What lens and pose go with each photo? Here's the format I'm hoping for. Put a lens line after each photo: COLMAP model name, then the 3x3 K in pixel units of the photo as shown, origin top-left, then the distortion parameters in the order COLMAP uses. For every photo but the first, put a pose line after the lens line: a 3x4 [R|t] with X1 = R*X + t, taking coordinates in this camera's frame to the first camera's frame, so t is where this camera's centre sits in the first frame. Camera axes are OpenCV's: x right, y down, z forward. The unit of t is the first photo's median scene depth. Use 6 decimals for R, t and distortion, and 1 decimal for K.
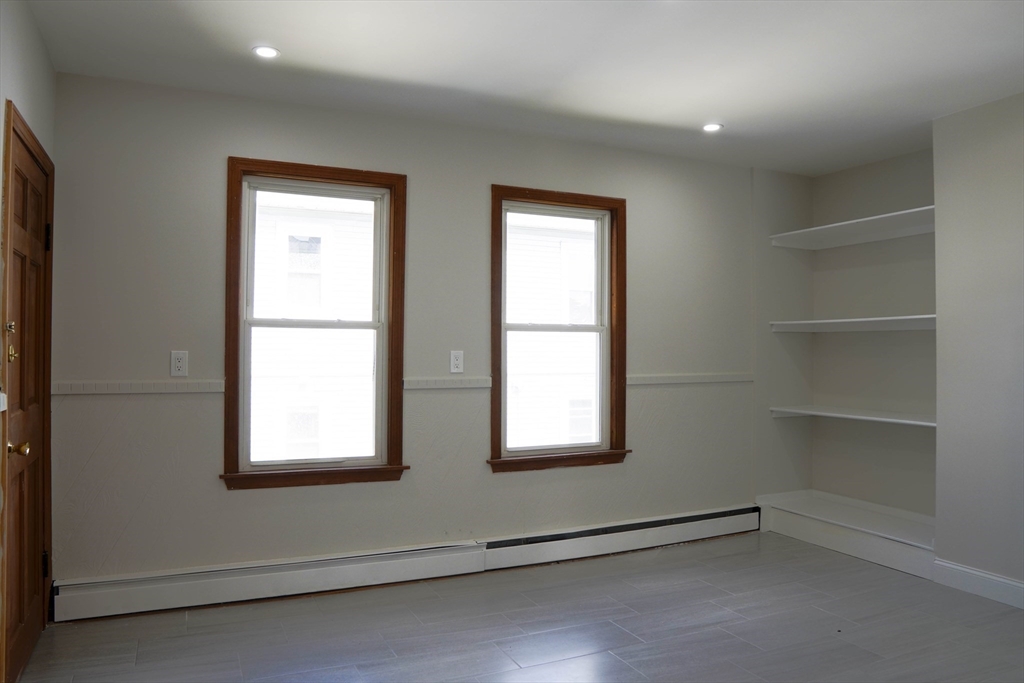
lens RADIAL K [[723.1, 0, 512.0], [0, 723.1, 341.5], [0, 0, 1]] dist [-0.106966, 0.062929]
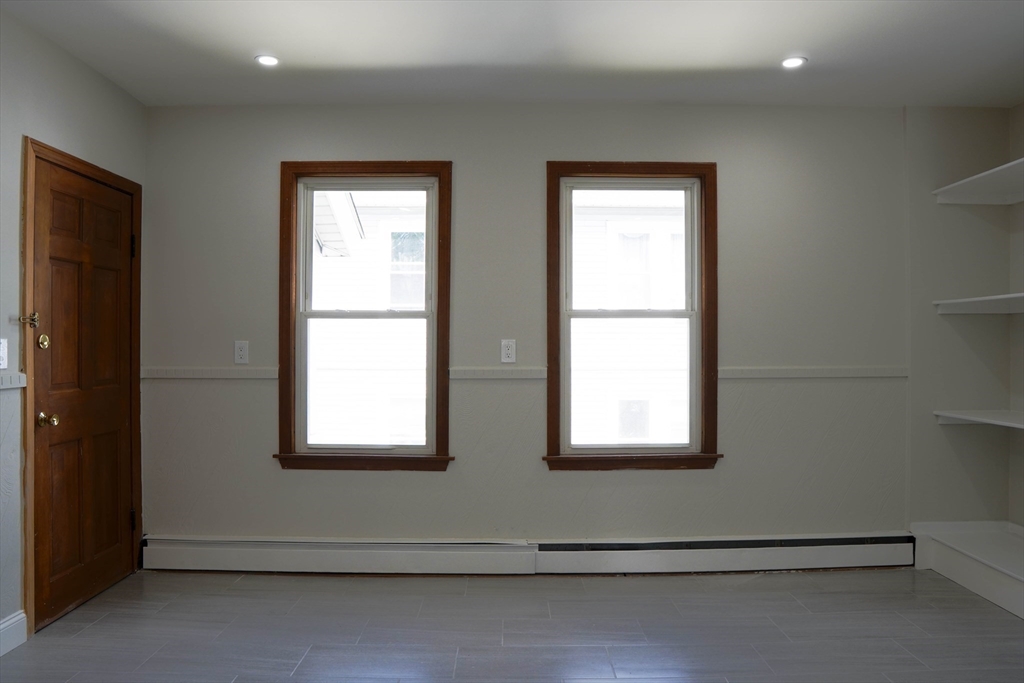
lens RADIAL K [[710.3, 0, 512.4], [0, 710.3, 335.5], [0, 0, 1]] dist [-0.099915, 0.060292]
pose [[0.907435, -0.006012, -0.420150, 0.324008], [0.008951, 0.999947, 0.005023, 0.002614], [0.420097, -0.008319, 0.907441, 0.152089]]
